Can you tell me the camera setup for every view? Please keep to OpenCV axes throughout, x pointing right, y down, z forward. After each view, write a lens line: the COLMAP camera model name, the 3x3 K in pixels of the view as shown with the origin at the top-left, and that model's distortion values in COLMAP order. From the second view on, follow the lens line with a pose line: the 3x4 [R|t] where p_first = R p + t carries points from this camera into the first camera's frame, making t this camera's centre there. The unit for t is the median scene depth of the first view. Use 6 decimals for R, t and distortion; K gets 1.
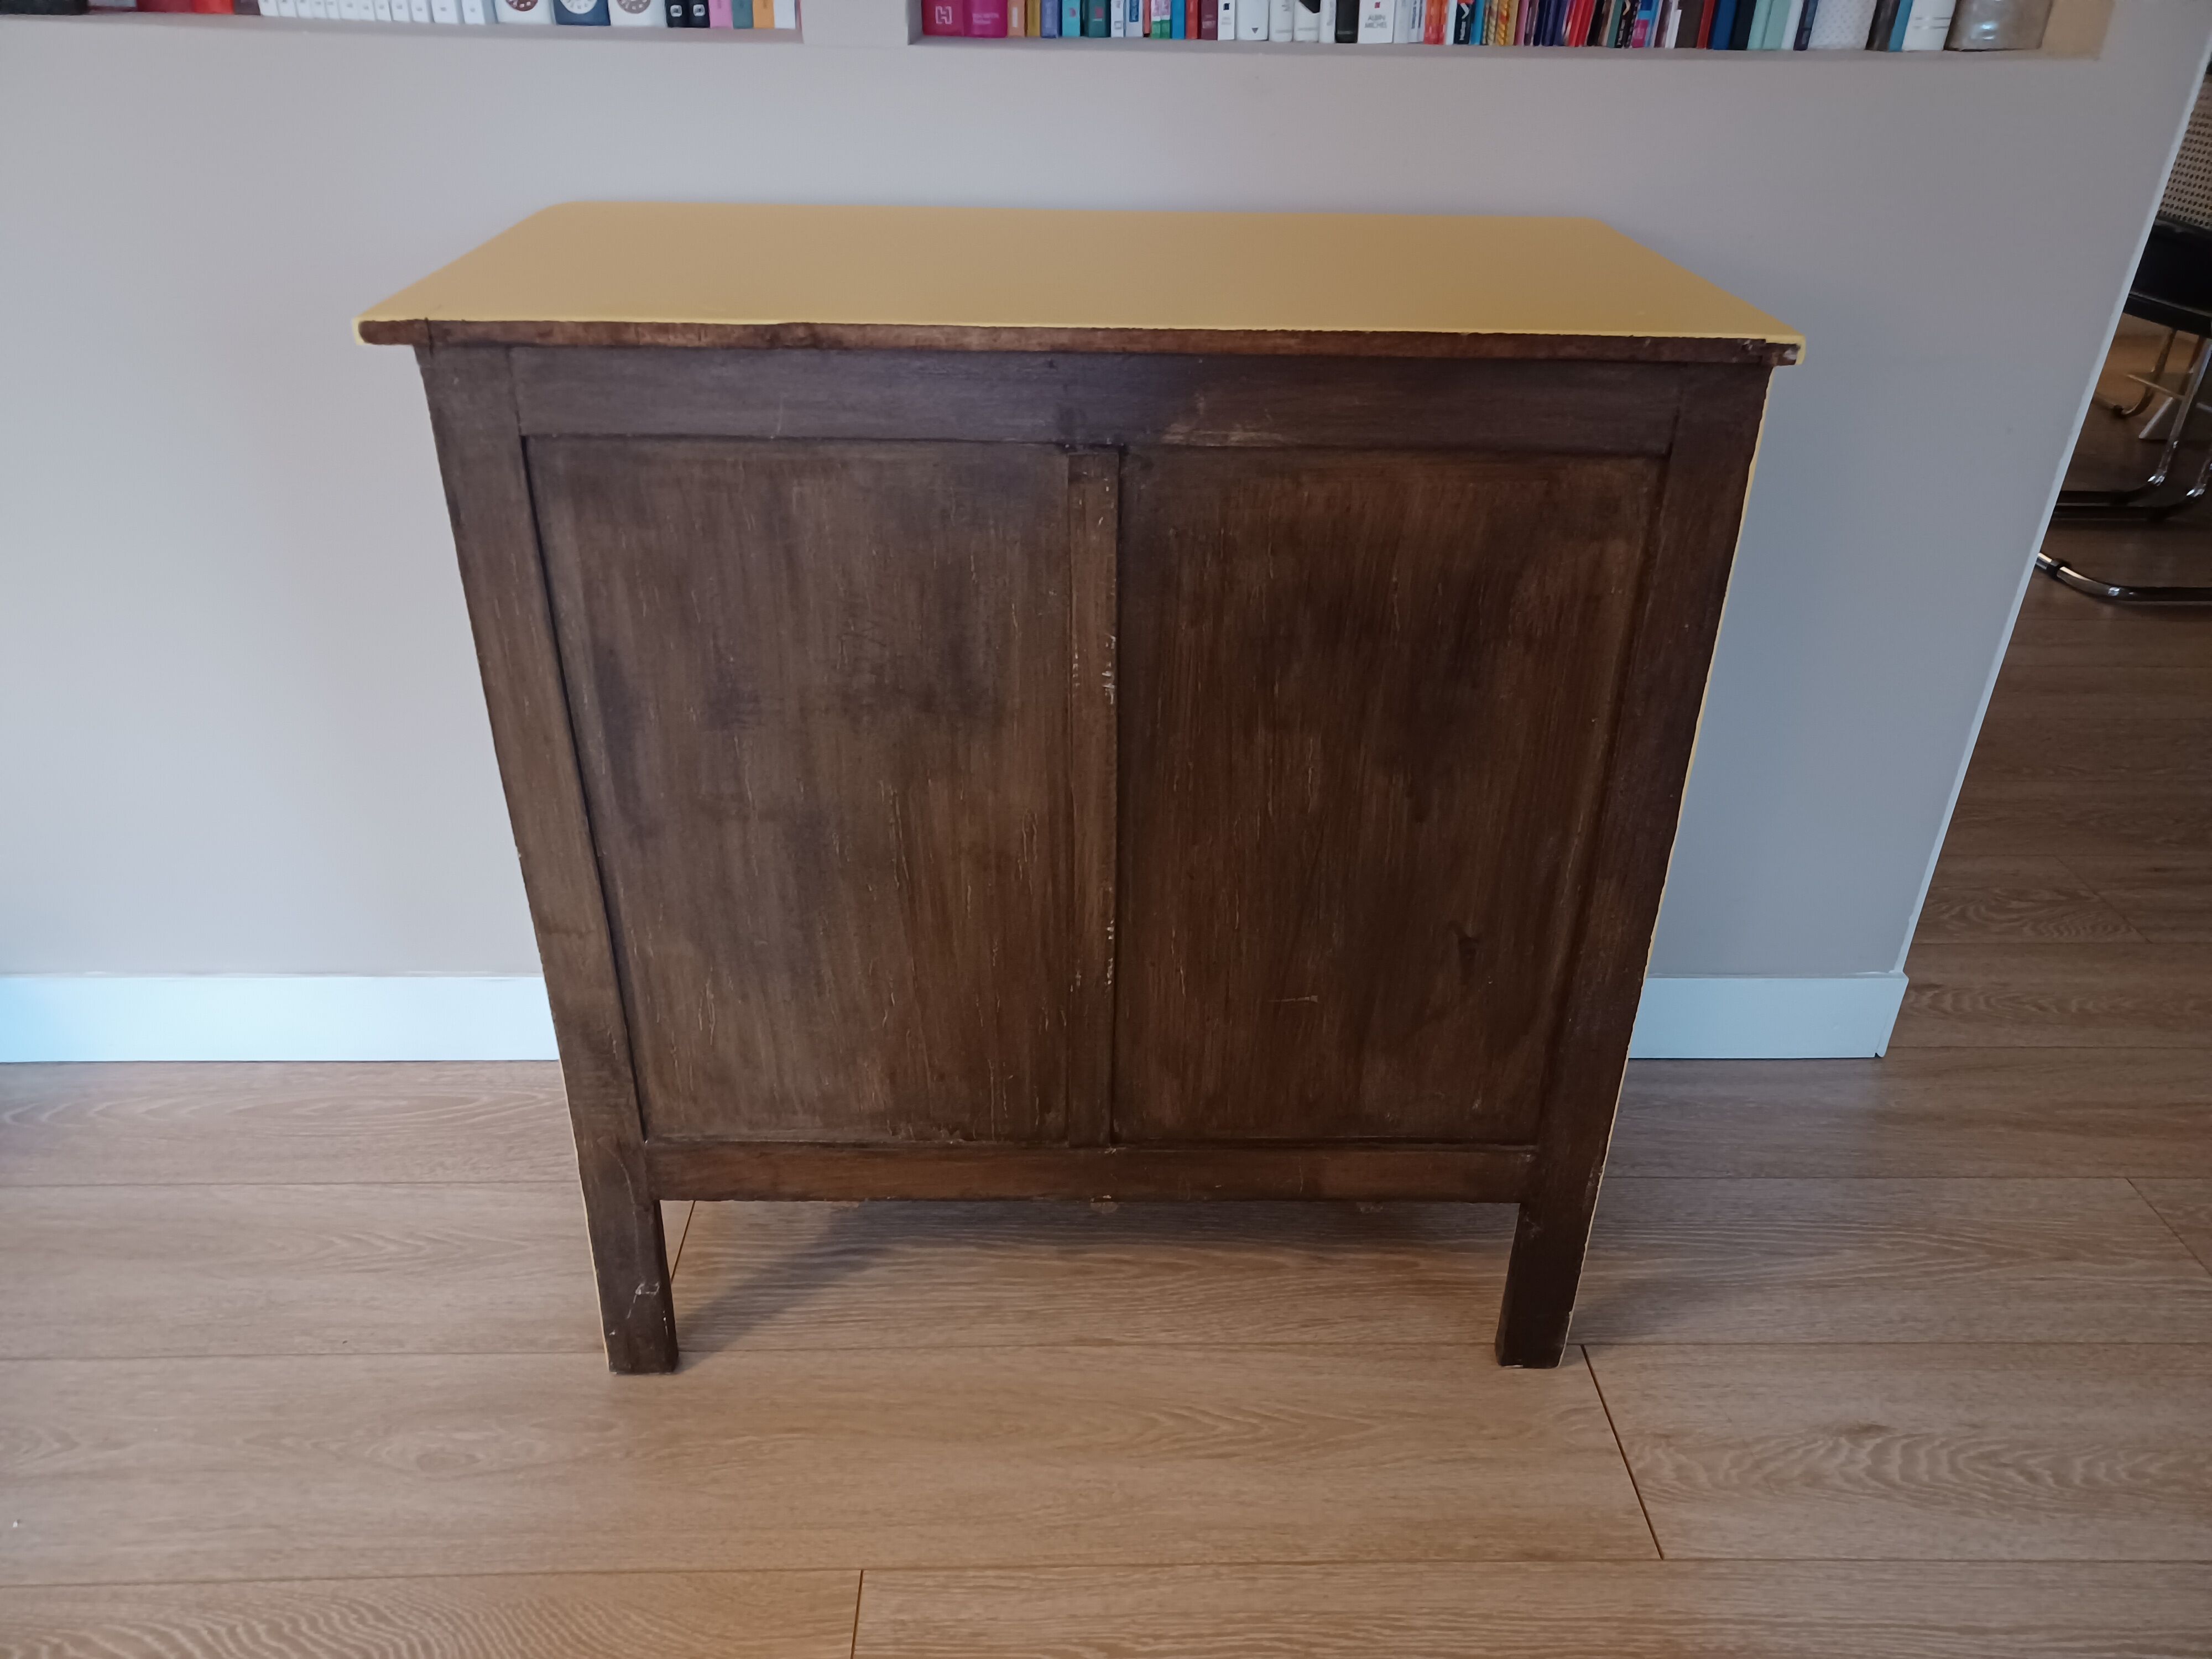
lens RADIAL K [[1583.4, 0, 1105.3], [0, 1583.4, 823.3], [0, 0, 1]] dist [0.020507, -0.001412]
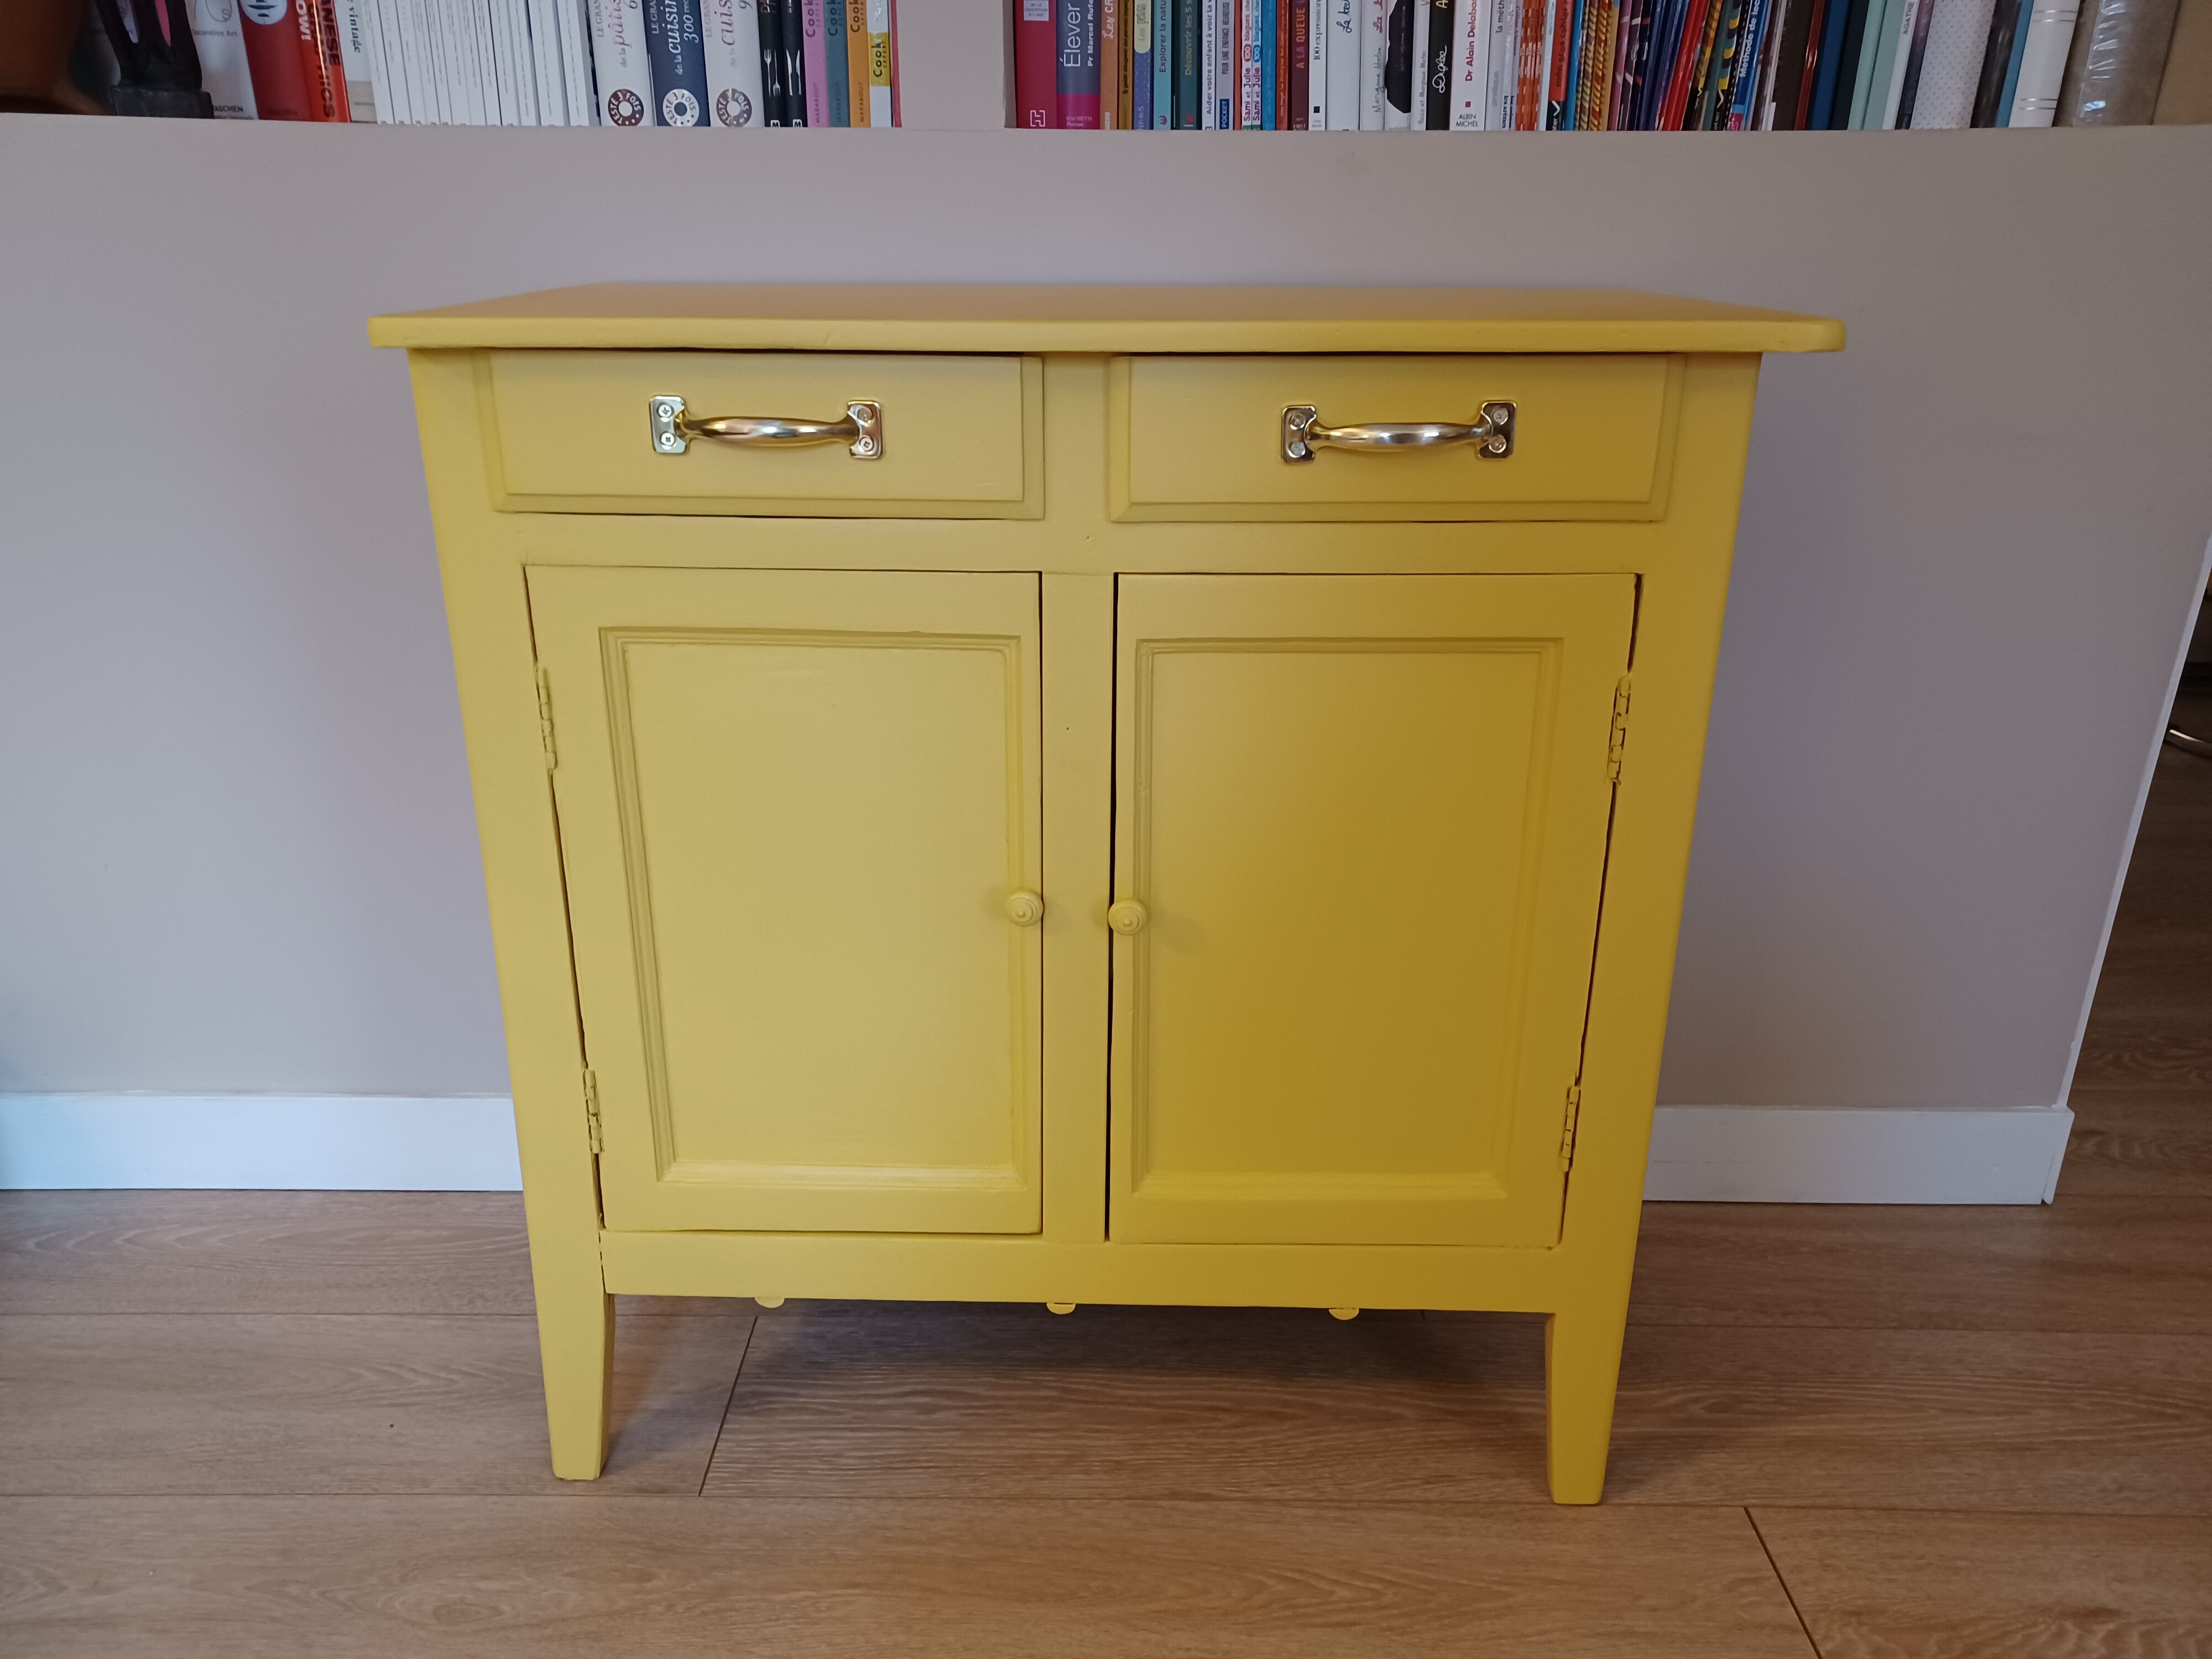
lens RADIAL K [[1595.3, 0, 1100.9], [0, 1595.3, 823.5], [0, 0, 1]] dist [-0.011016, 0.041512]
pose [[0.999341, 0.000240, -0.036310, -0.026782], [-0.005397, 0.989853, -0.141994, 0.087106], [0.035908, 0.142097, 0.989201, 0.064683]]
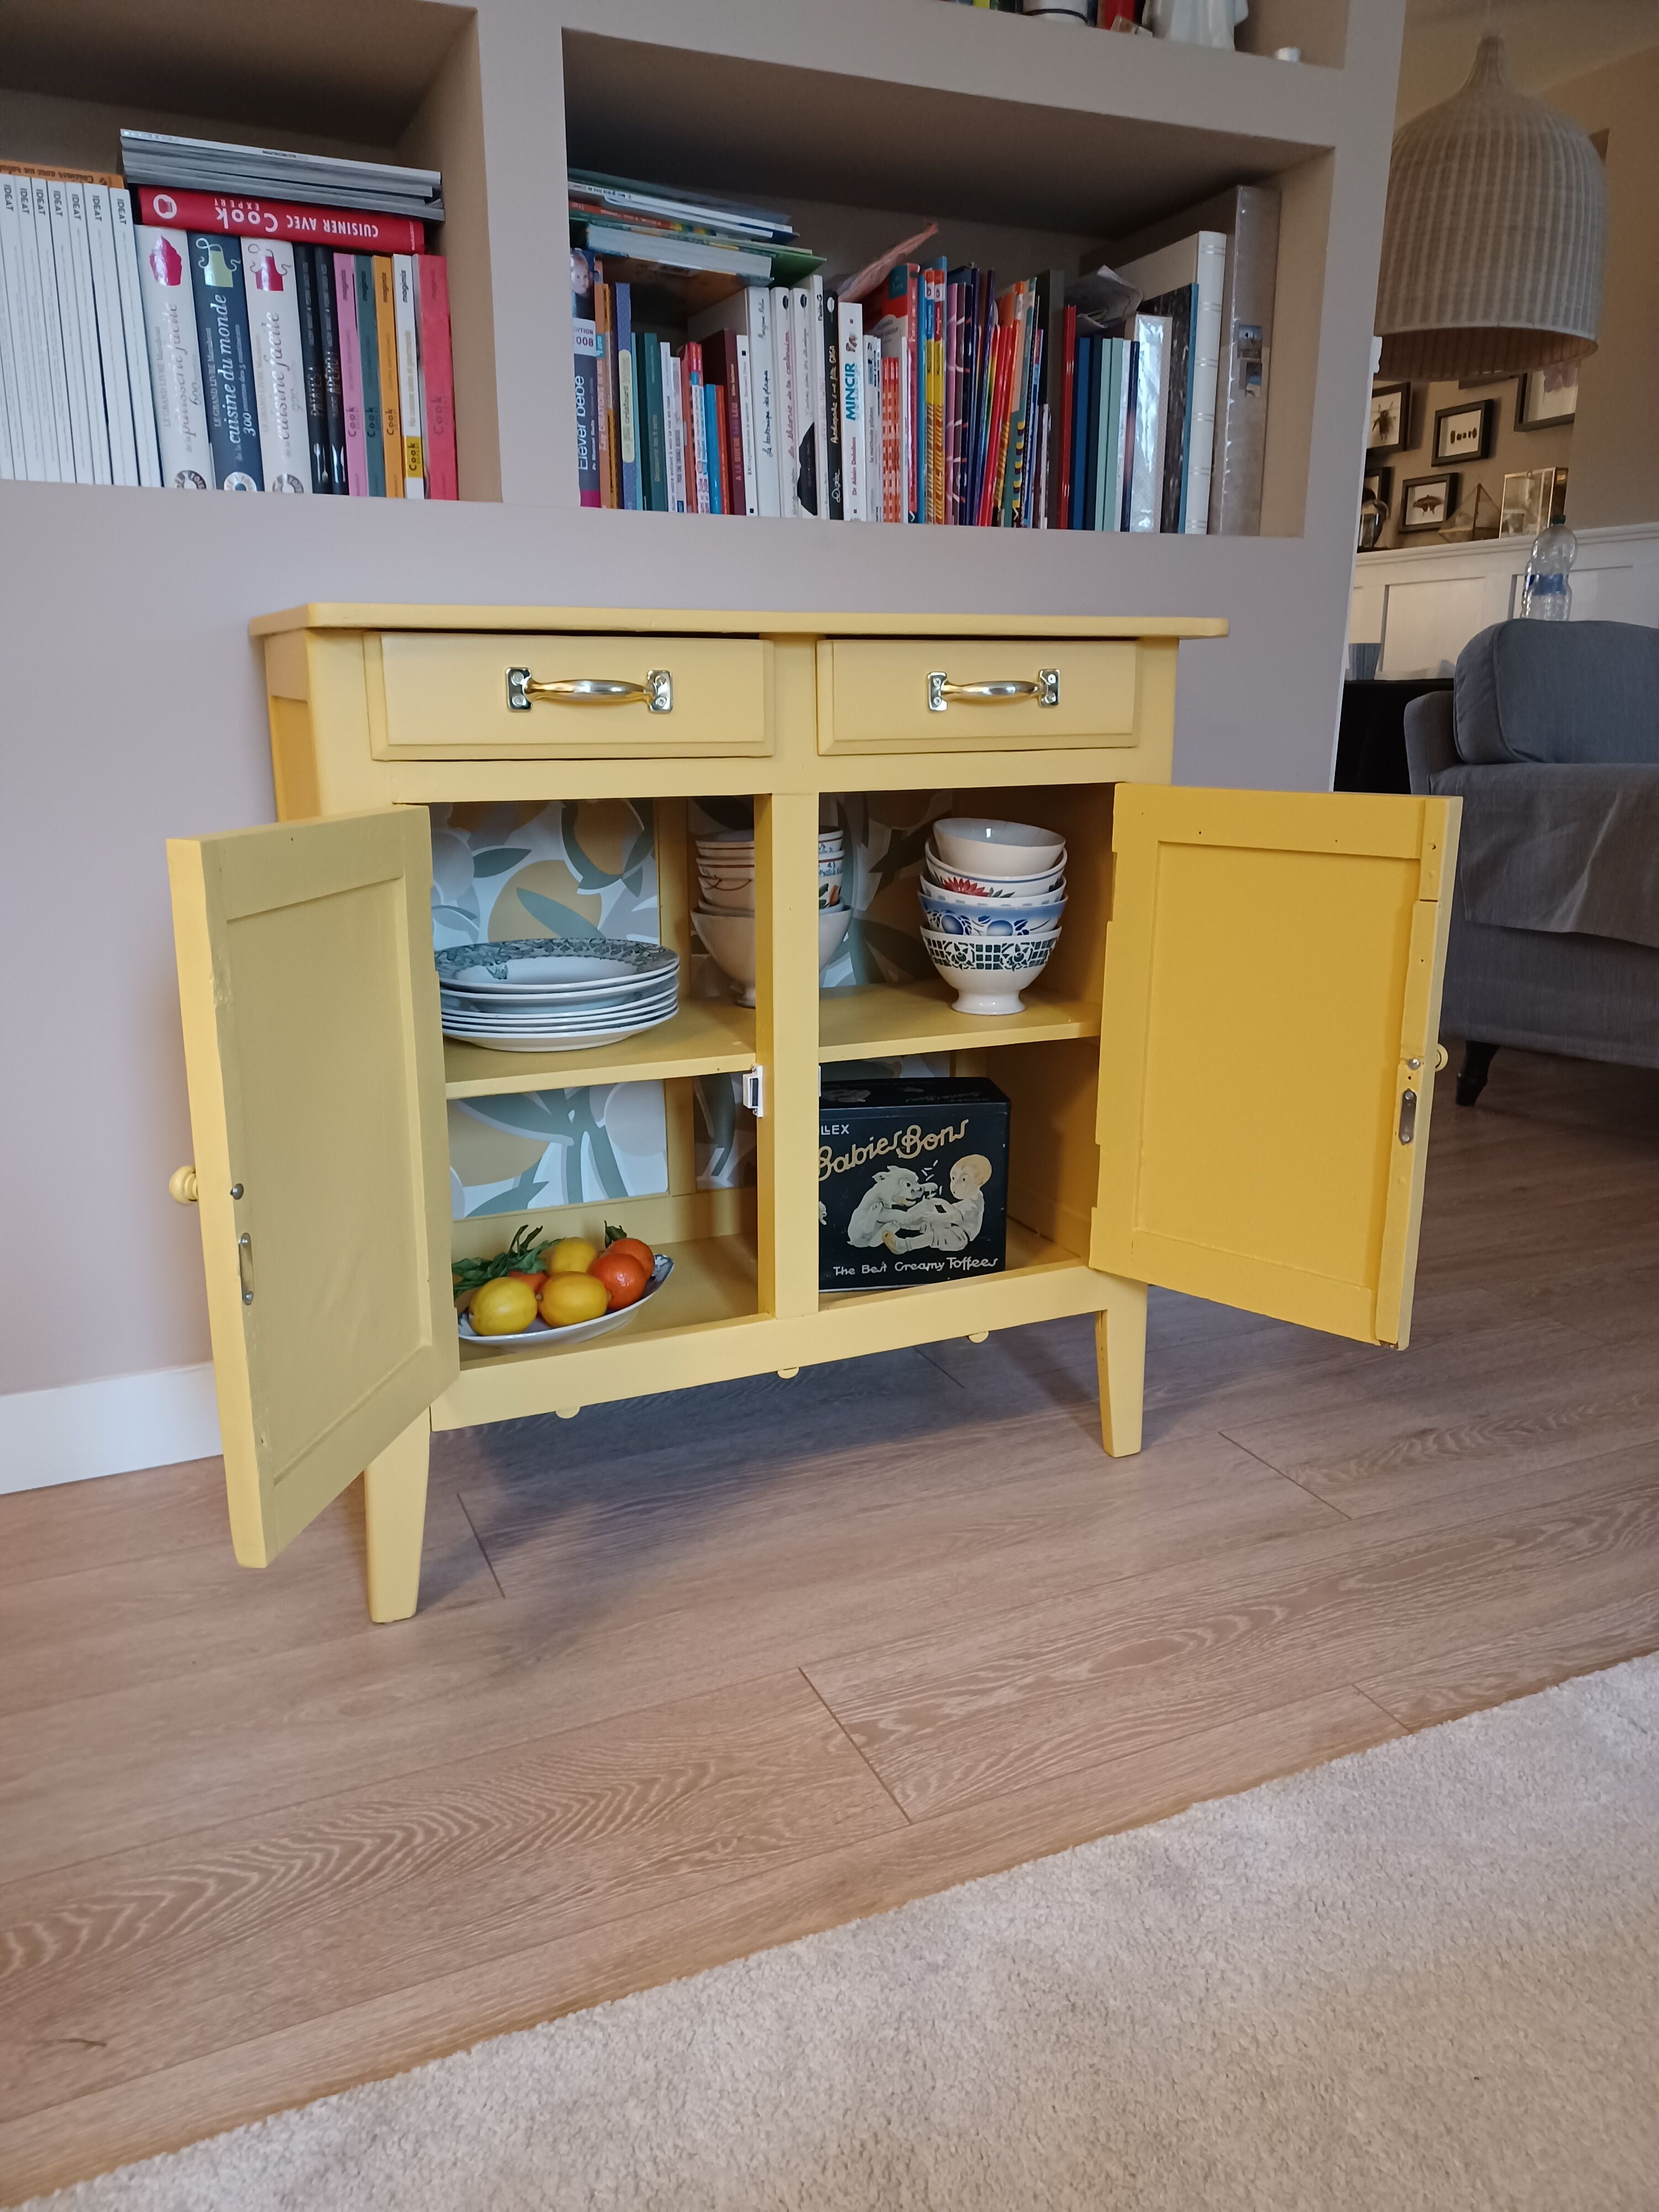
lens RADIAL K [[1583.8, 0, 829.5], [0, 1583.8, 1106.0], [0, 0, 1]] dist [0.021540, 0.002984]
pose [[0.921997, -0.116136, 0.369369, -0.469519], [0.201623, 0.958421, -0.201935, 0.292360], [-0.330559, 0.260657, 0.907077, -0.139547]]
